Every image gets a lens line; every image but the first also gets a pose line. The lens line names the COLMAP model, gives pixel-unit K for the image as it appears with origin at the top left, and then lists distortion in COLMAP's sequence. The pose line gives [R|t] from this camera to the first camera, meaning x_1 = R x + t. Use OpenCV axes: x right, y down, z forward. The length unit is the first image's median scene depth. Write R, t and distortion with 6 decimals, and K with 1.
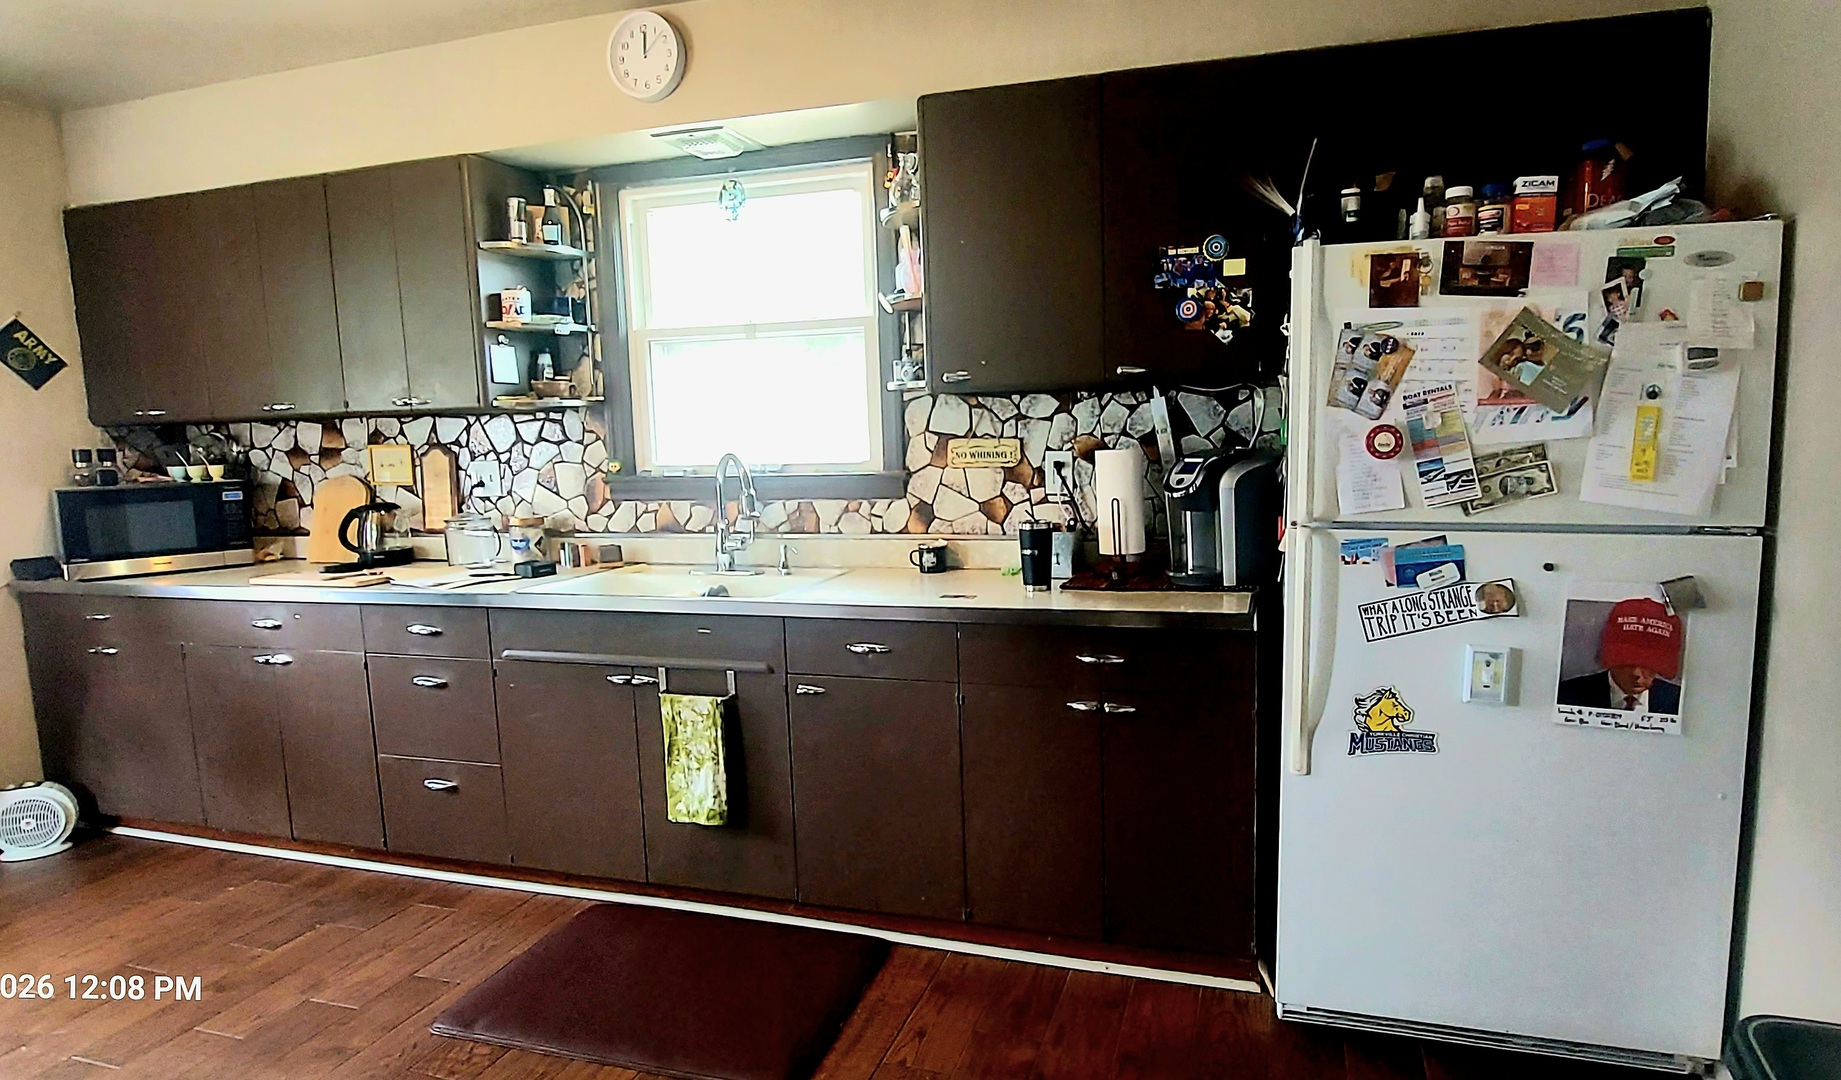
lens RADIAL K [[958.0, 0, 983.1], [0, 958.0, 538.2], [0, 0, 1]] dist [-0.004356, -0.000578]
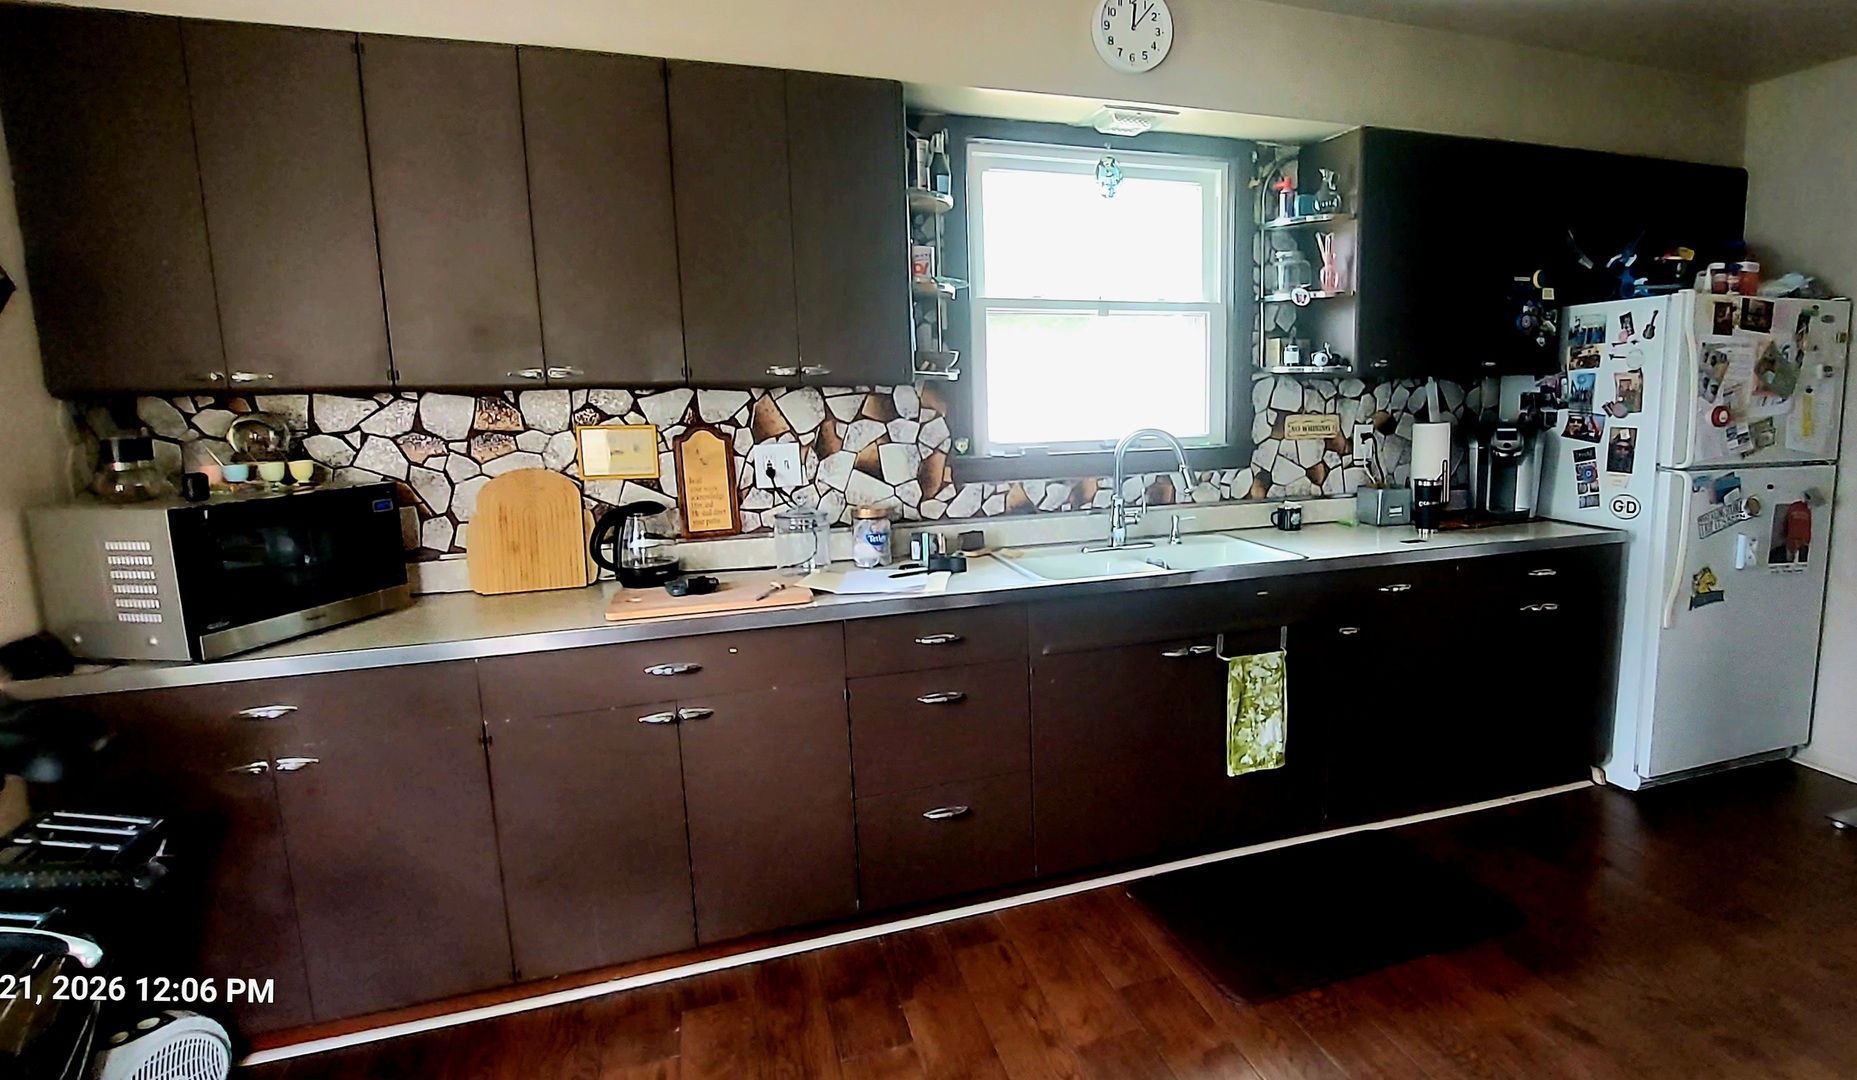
lens RADIAL K [[969.0, 0, 1059.2], [0, 969.0, 539.2], [0, 0, 1]] dist [-0.001596, -0.001409]
pose [[0.797526, -0.080963, 0.597828, -0.981163], [0.063949, 0.996716, 0.049674, -0.029585], [-0.599886, -0.001385, 0.800084, 0.226064]]
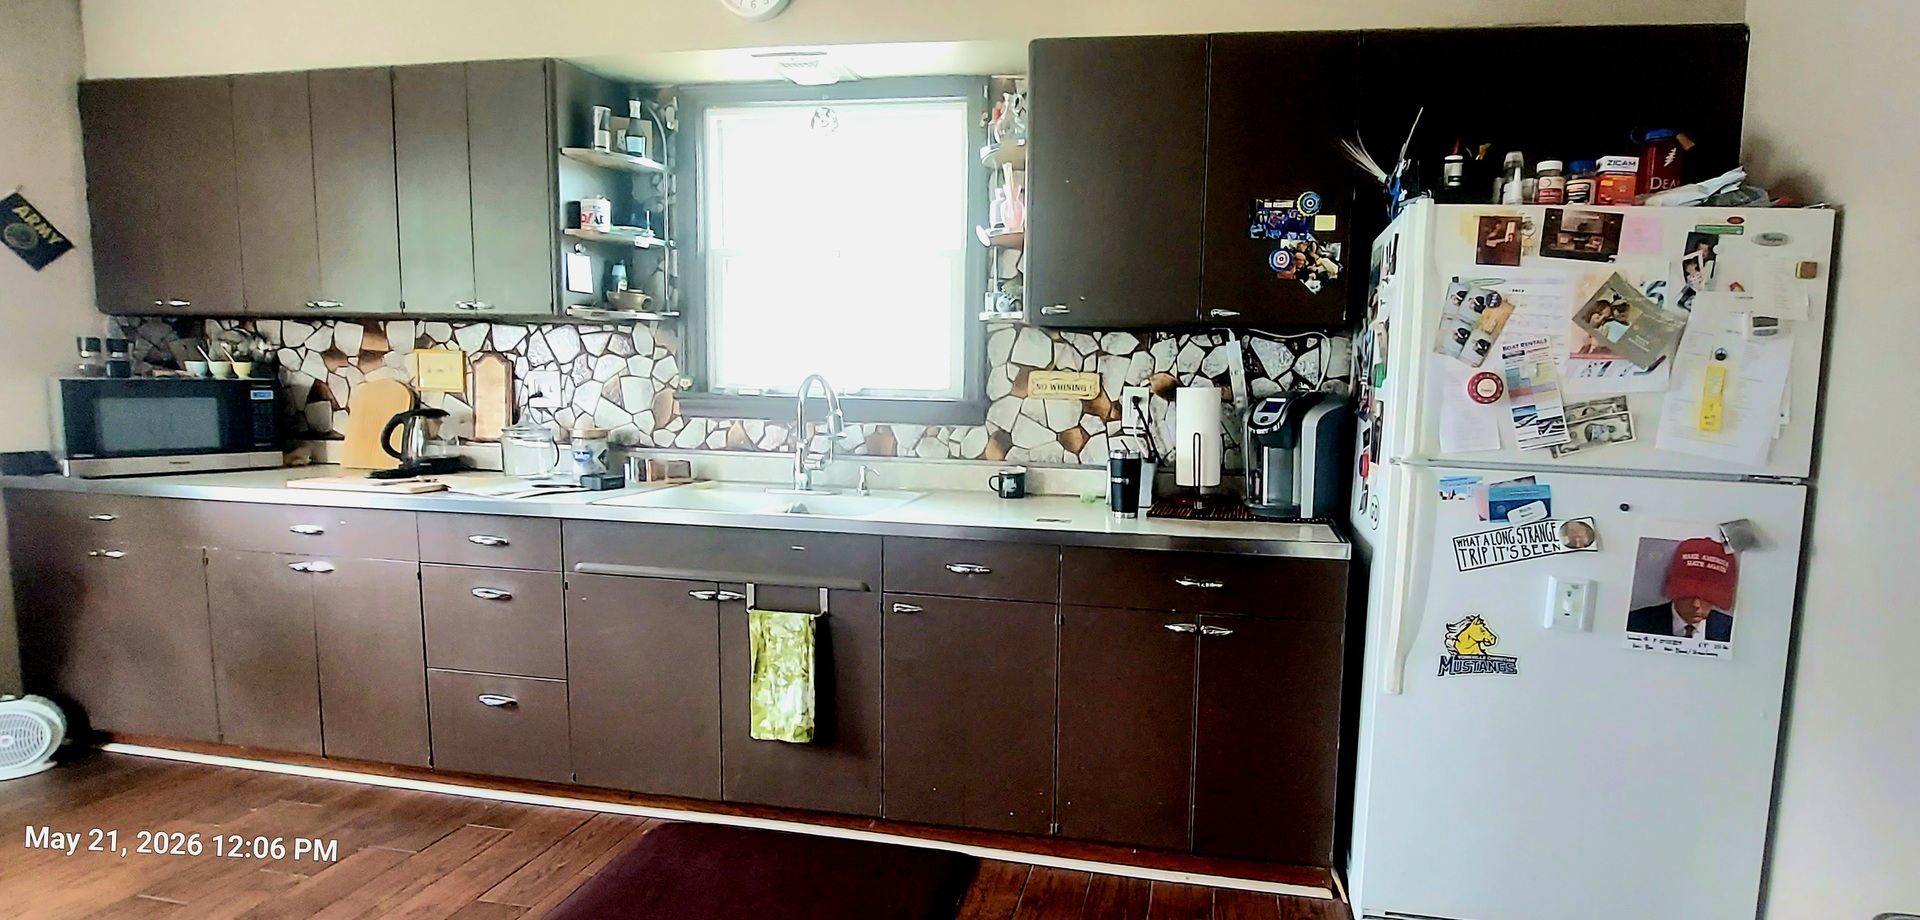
lens RADIAL K [[876.4, 0, 1064.7], [0, 876.4, 463.7], [0, 0, 1]] dist [-0.006179, -0.001119]
pose [[0.991703, 0.036894, 0.123138, -0.113776], [-0.035223, 0.999256, -0.015723, 0.011691], [-0.123627, 0.011256, 0.992265, 0.047551]]
